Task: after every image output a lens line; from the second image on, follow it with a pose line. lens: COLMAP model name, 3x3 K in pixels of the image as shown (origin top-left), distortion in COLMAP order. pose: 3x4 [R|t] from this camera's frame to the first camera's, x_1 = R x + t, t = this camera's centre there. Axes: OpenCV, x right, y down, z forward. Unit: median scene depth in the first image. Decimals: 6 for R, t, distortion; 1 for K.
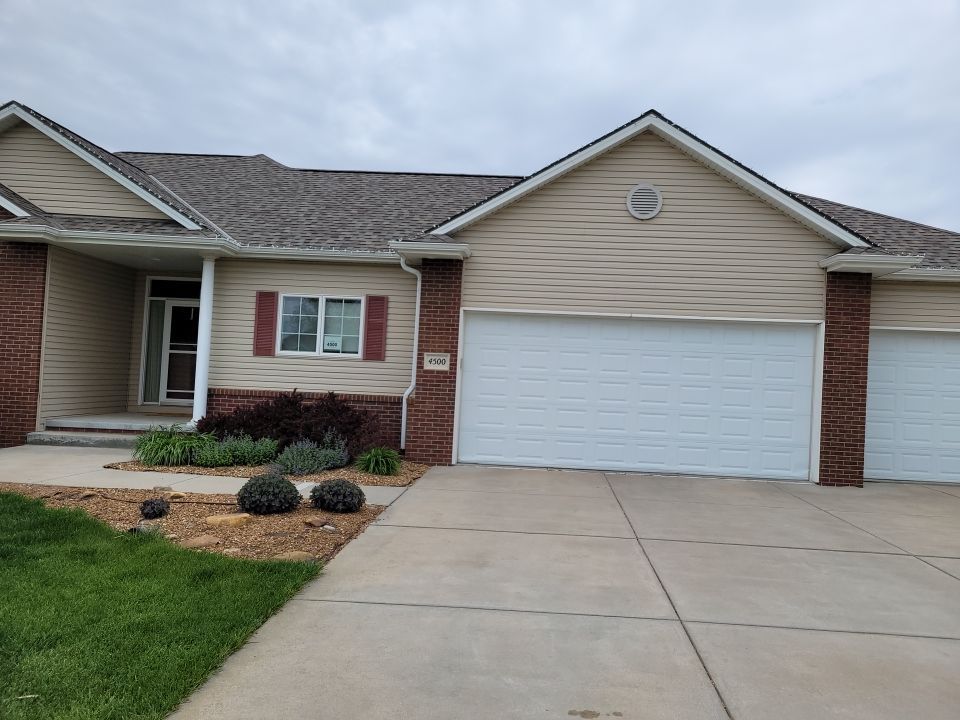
lens RADIAL K [[673.6, 0, 480.0], [0, 673.6, 360.0], [0, 0, 1]] dist [0.078735, 0.001175]
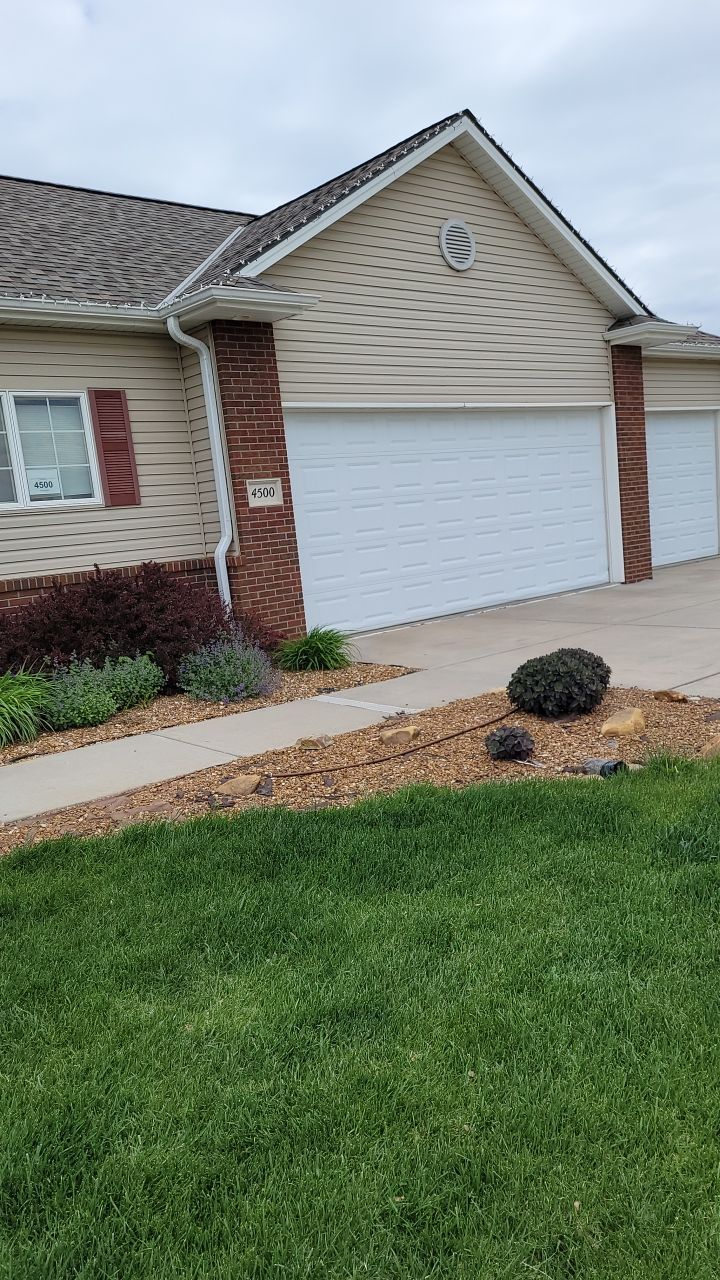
lens RADIAL K [[936.2, 0, 360.0], [0, 936.2, 640.0], [0, 0, 1]] dist [0.111540, -0.094076]
pose [[0.734201, -0.198778, 0.649181, -0.594144], [0.110587, 0.978424, 0.174521, -0.006308], [-0.669865, -0.056343, 0.740342, 0.284558]]
